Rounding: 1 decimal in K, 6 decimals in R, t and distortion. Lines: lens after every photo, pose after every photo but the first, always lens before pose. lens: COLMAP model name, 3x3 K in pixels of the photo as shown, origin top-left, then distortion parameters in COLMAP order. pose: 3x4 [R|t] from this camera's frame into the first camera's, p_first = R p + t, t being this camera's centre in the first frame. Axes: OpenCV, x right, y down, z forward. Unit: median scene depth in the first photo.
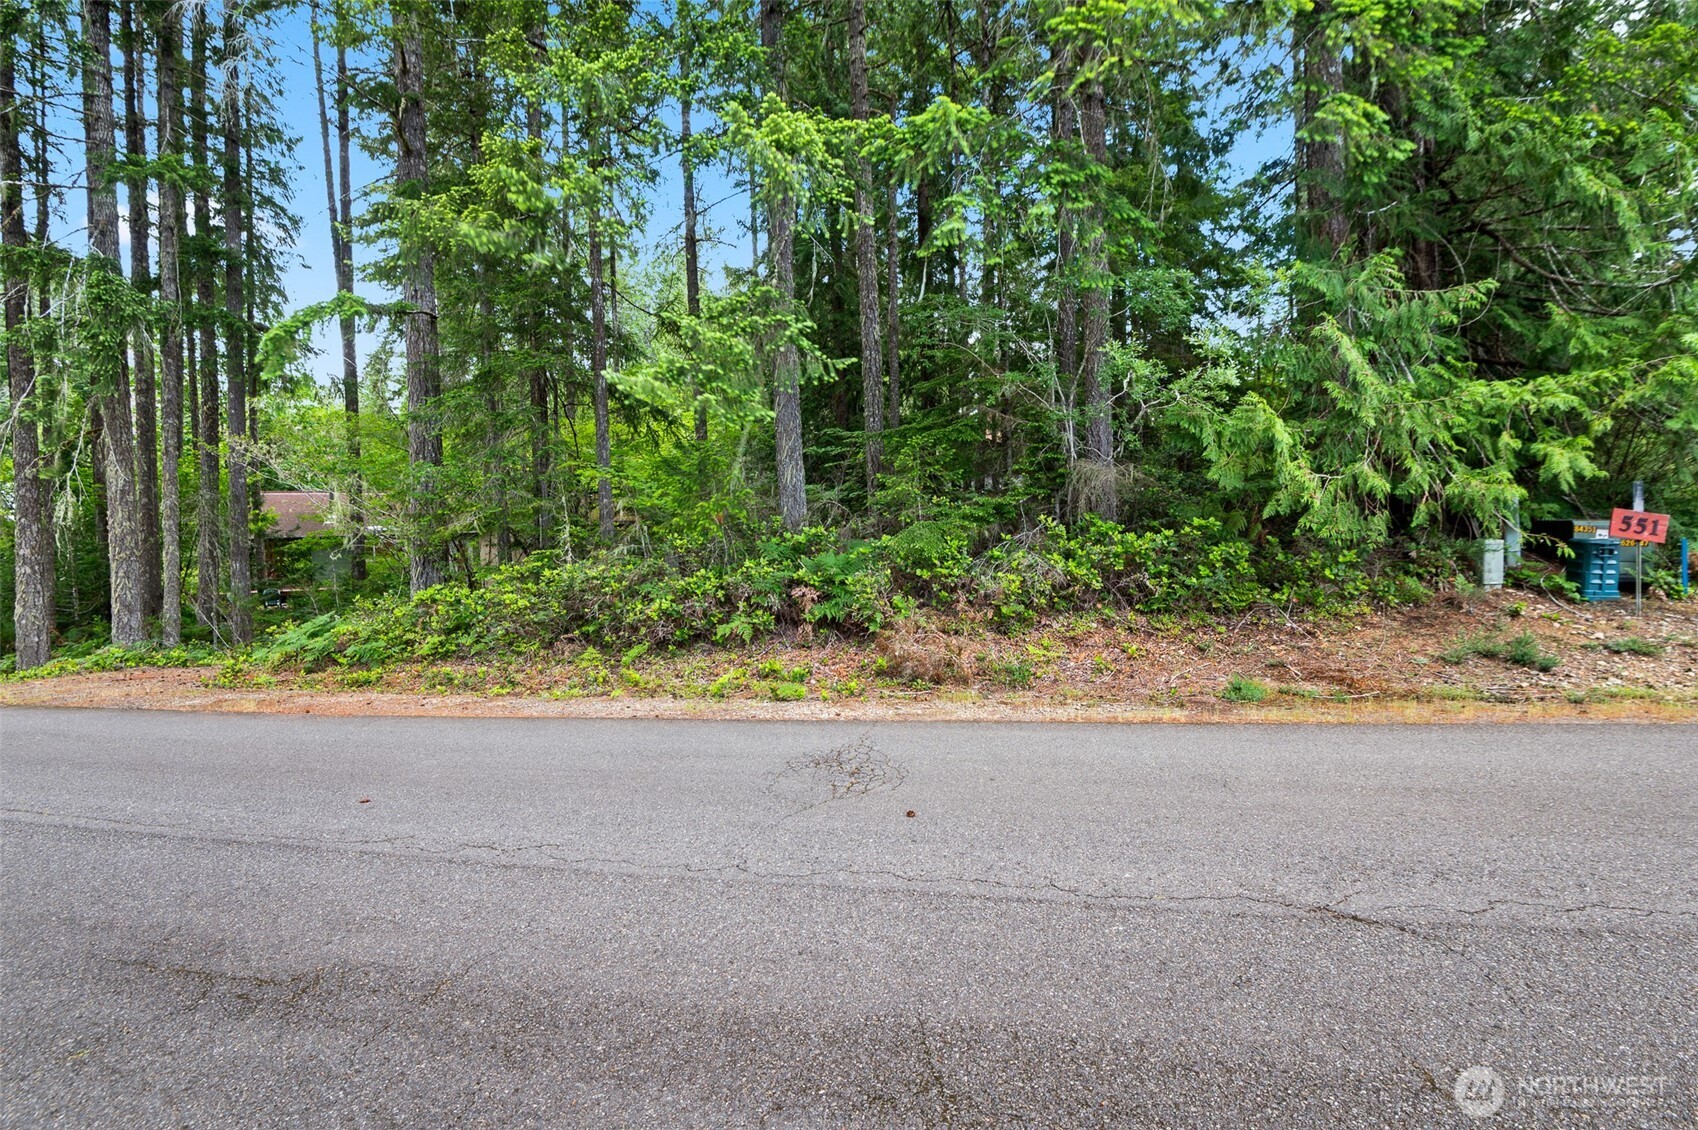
lens RADIAL K [[776.6, 0, 848.8], [0, 776.6, 564.0], [0, 0, 1]] dist [-0.020816, 0.000385]
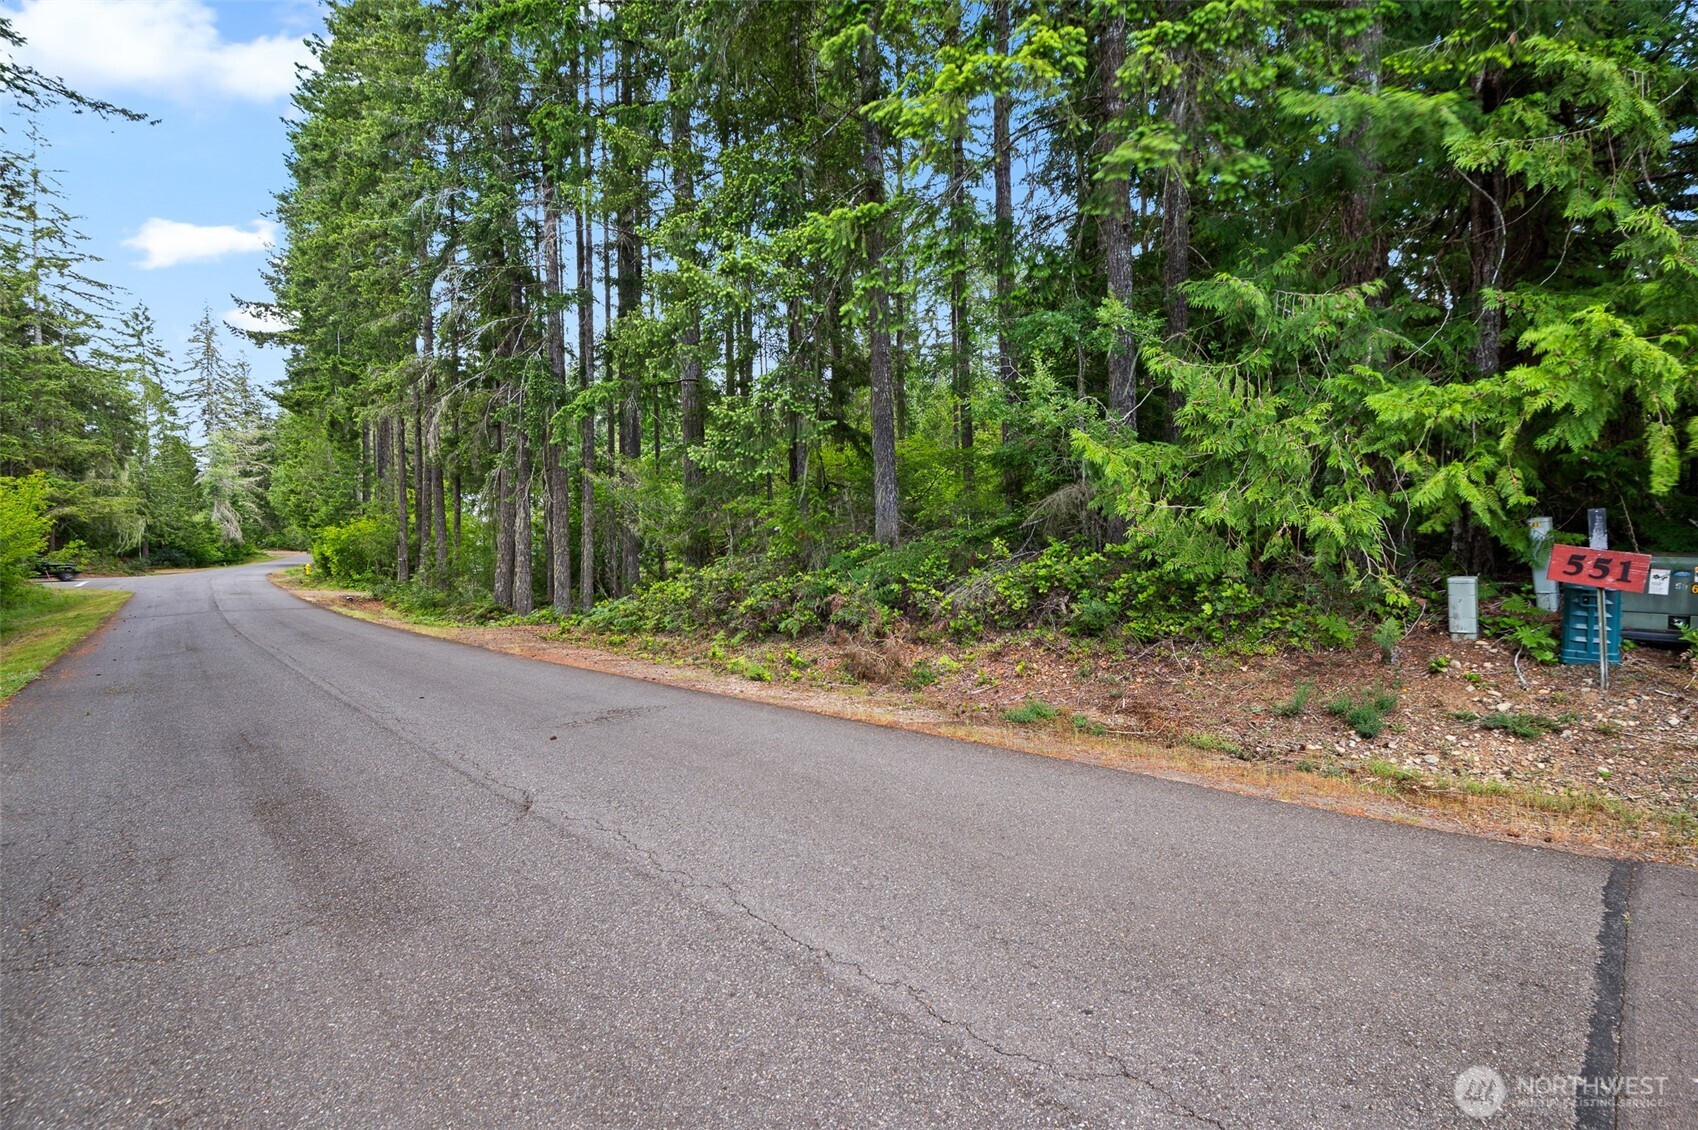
lens RADIAL K [[776.6, 0, 850.2], [0, 776.6, 565.9], [0, 0, 1]] dist [-0.020816, 0.000385]
pose [[0.850648, 0.030432, -0.524853, 0.805917], [-0.027312, 0.999533, 0.013689, -0.042827], [0.525025, 0.002690, 0.851083, -0.028716]]
